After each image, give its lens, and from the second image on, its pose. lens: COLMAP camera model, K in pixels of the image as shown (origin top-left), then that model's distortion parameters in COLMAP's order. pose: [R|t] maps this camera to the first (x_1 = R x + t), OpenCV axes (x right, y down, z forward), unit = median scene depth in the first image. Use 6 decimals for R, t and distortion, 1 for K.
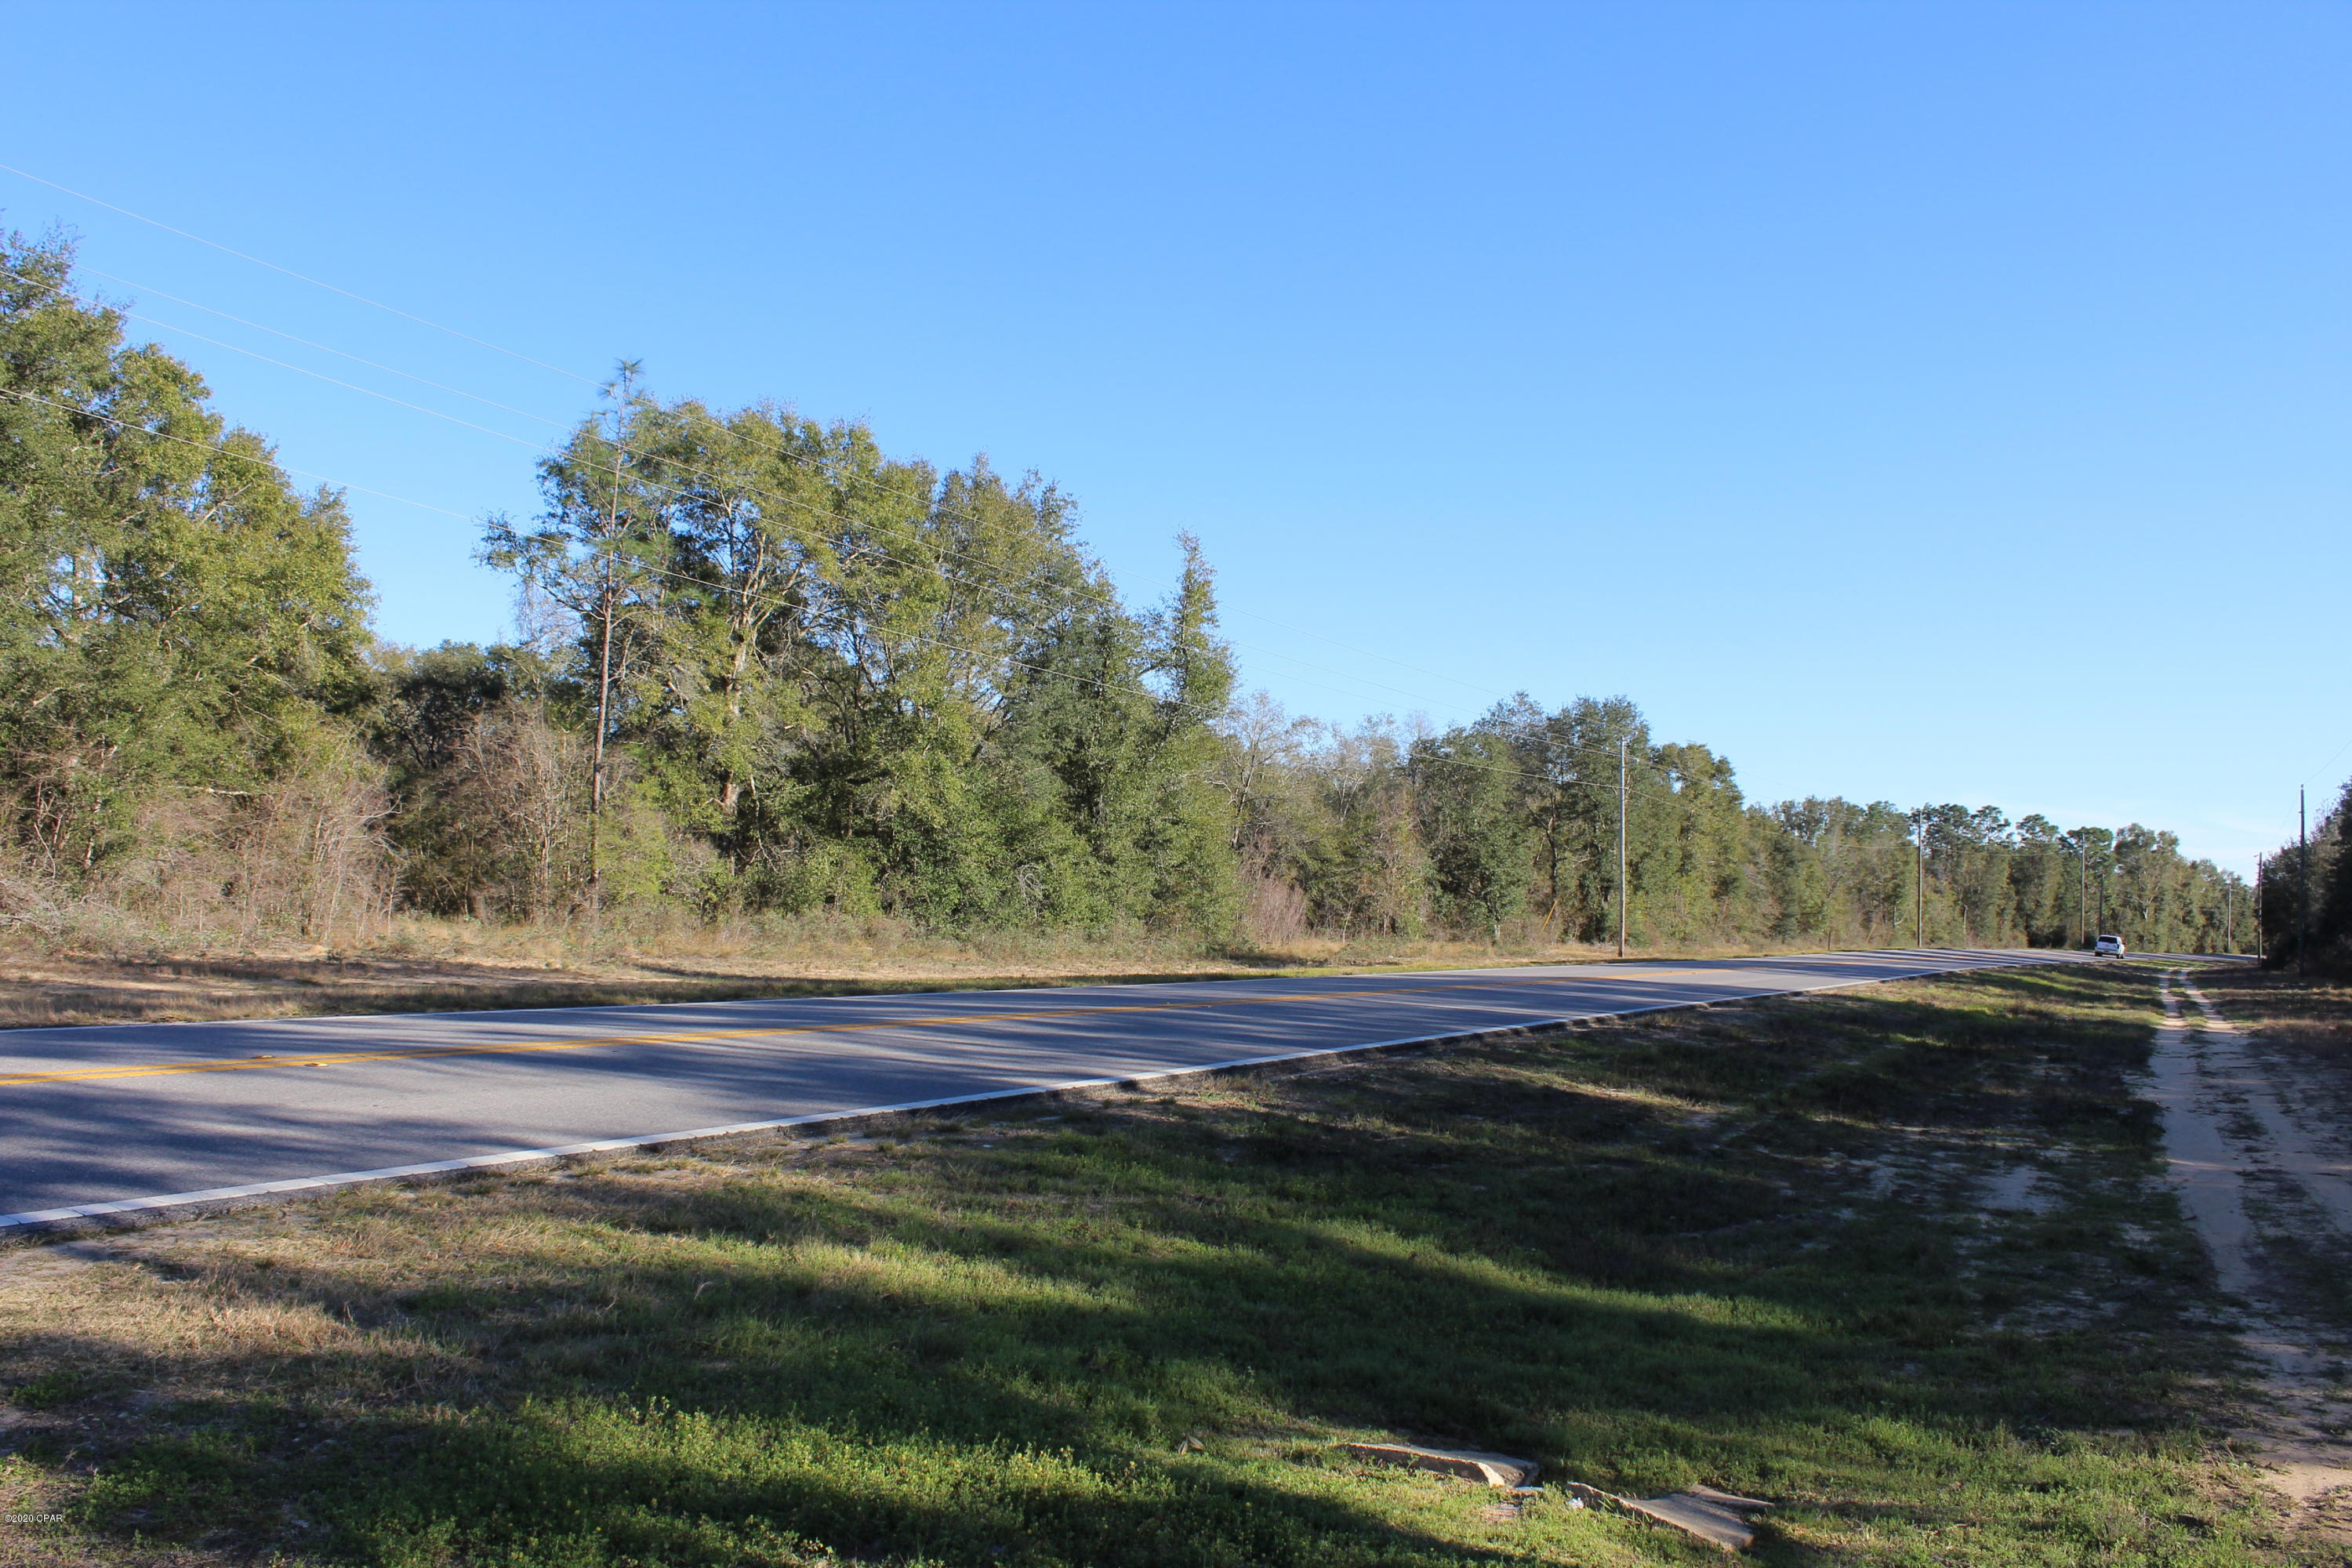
lens RADIAL K [[1858.0, 0, 1166.4], [0, 1858.0, 827.5], [0, 0, 1]] dist [-0.126924, 0.116220]
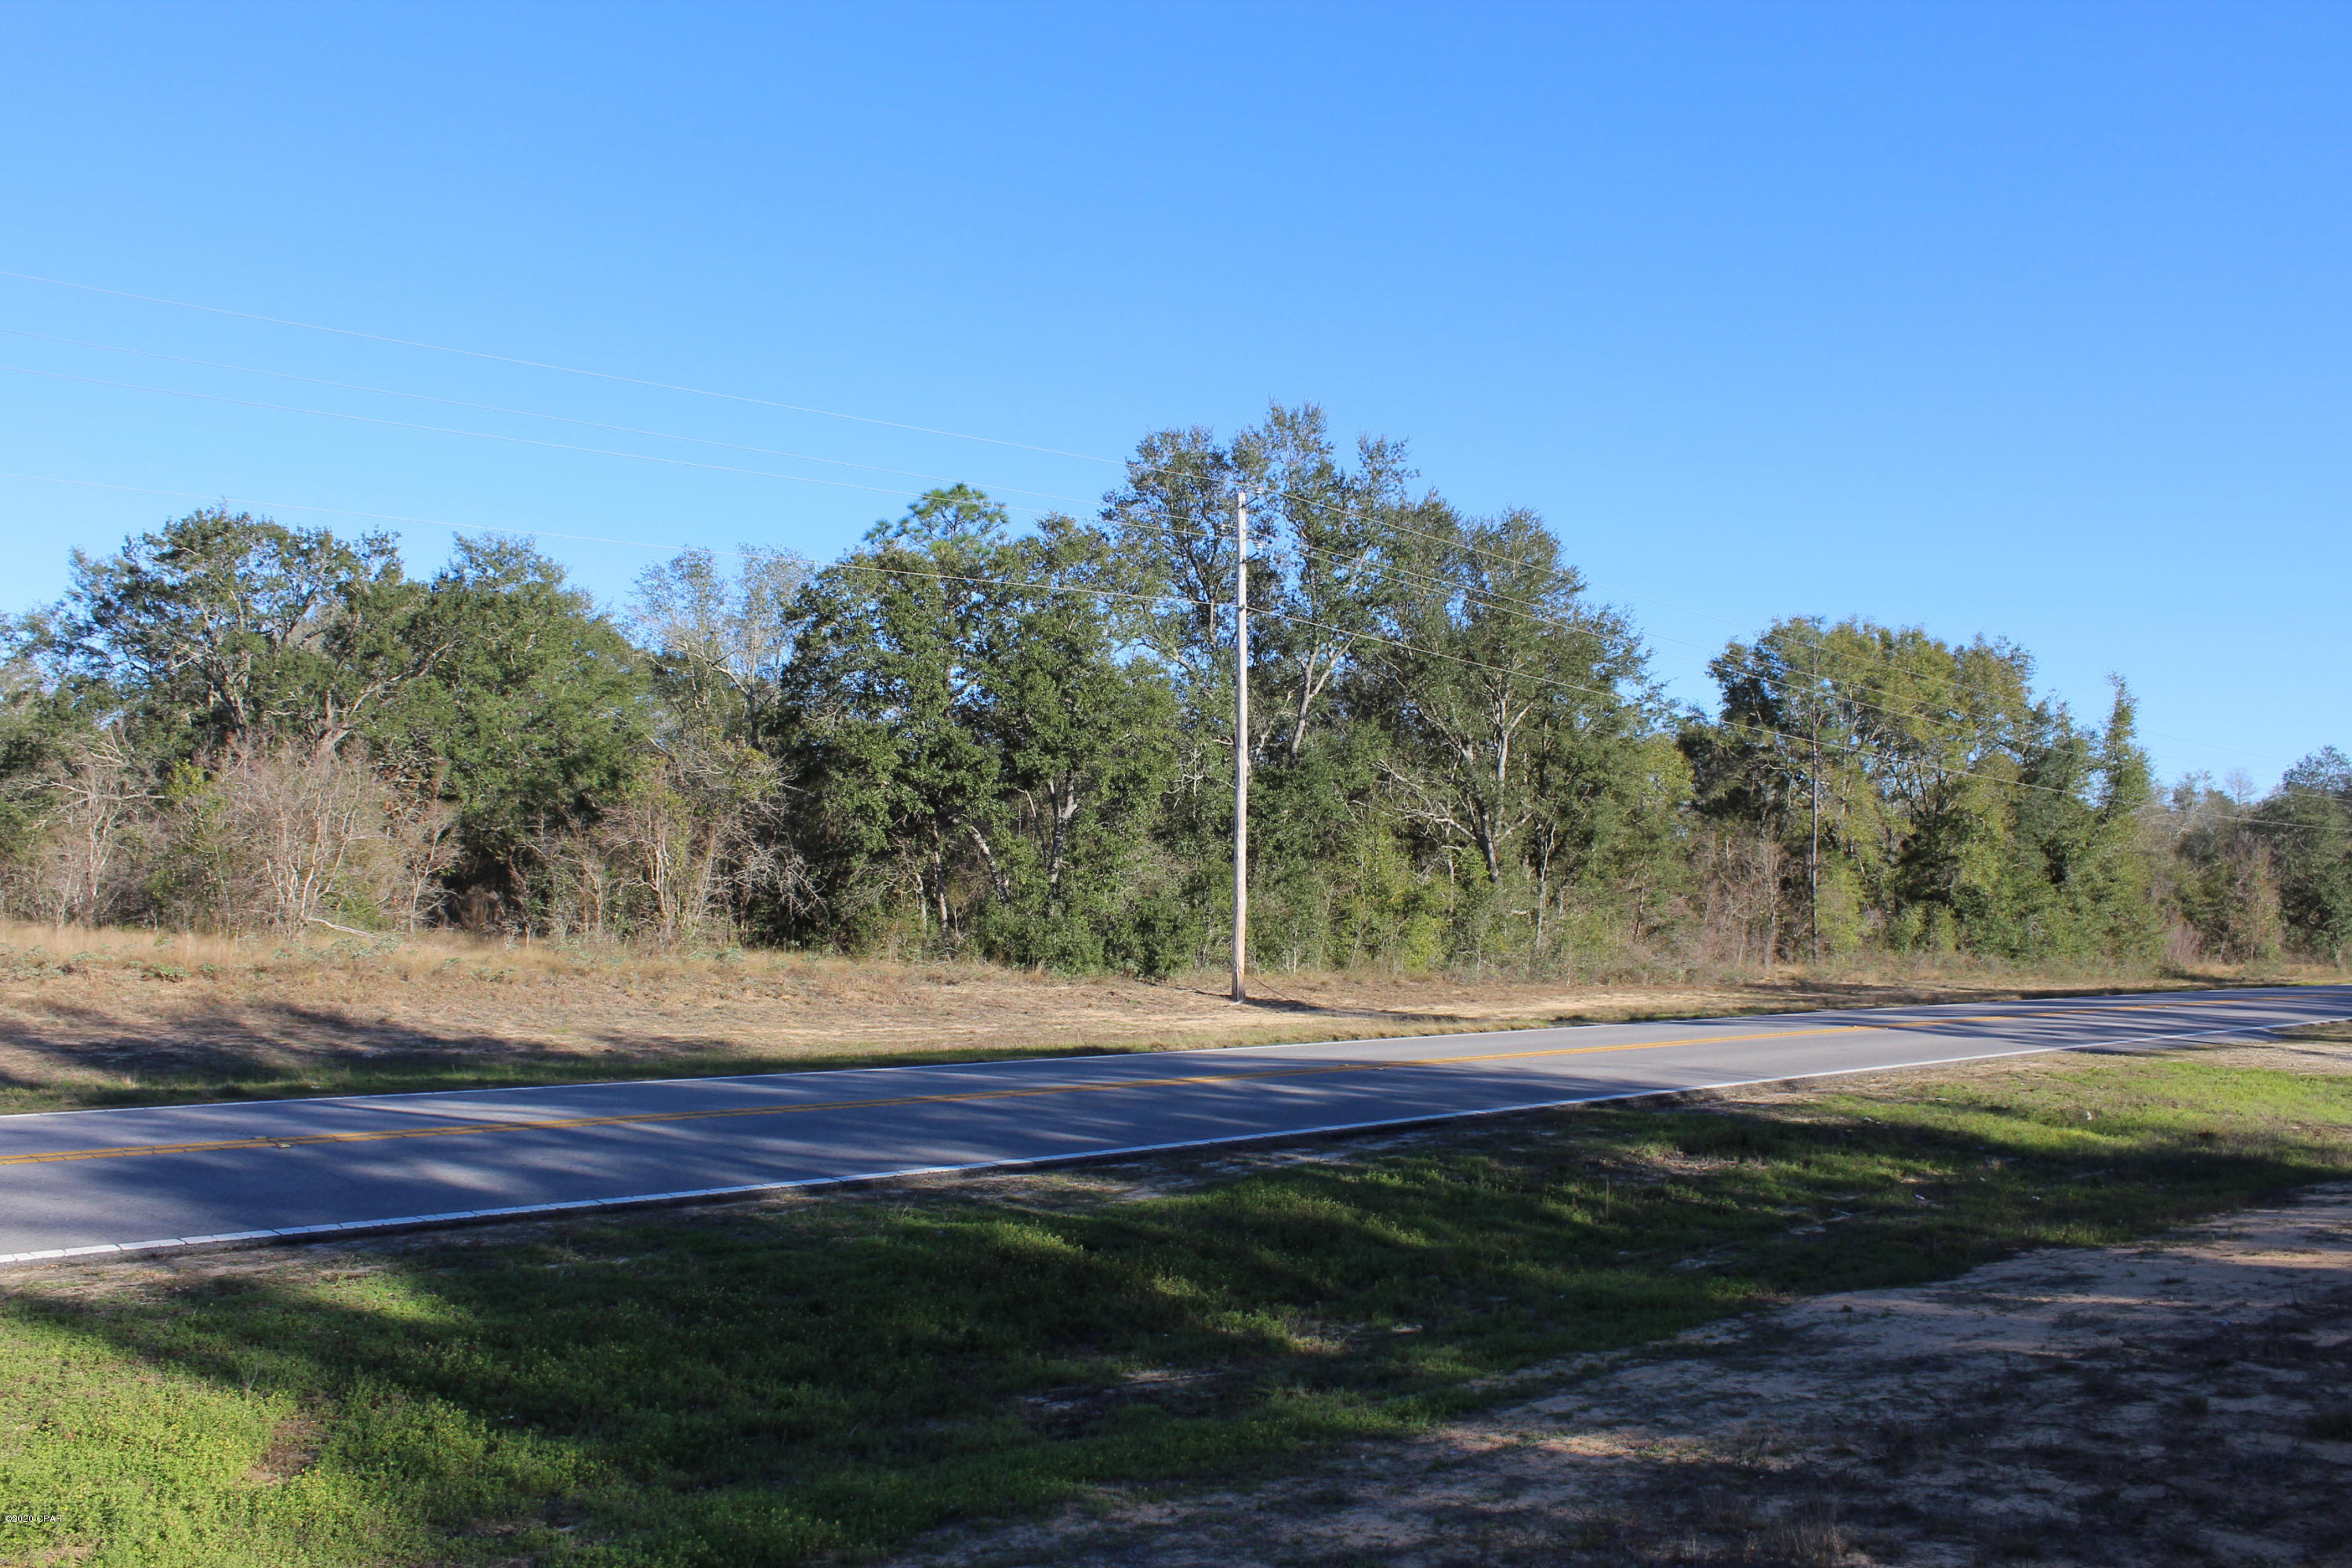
lens RADIAL K [[1958.8, 0, 1167.7], [0, 1958.8, 811.5], [0, 0, 1]] dist [-0.157766, 0.144639]
pose [[0.949903, -0.034981, -0.310580, -0.224763], [0.027979, 0.999245, -0.026973, -0.036145], [0.311289, 0.016932, 0.950164, -0.573816]]
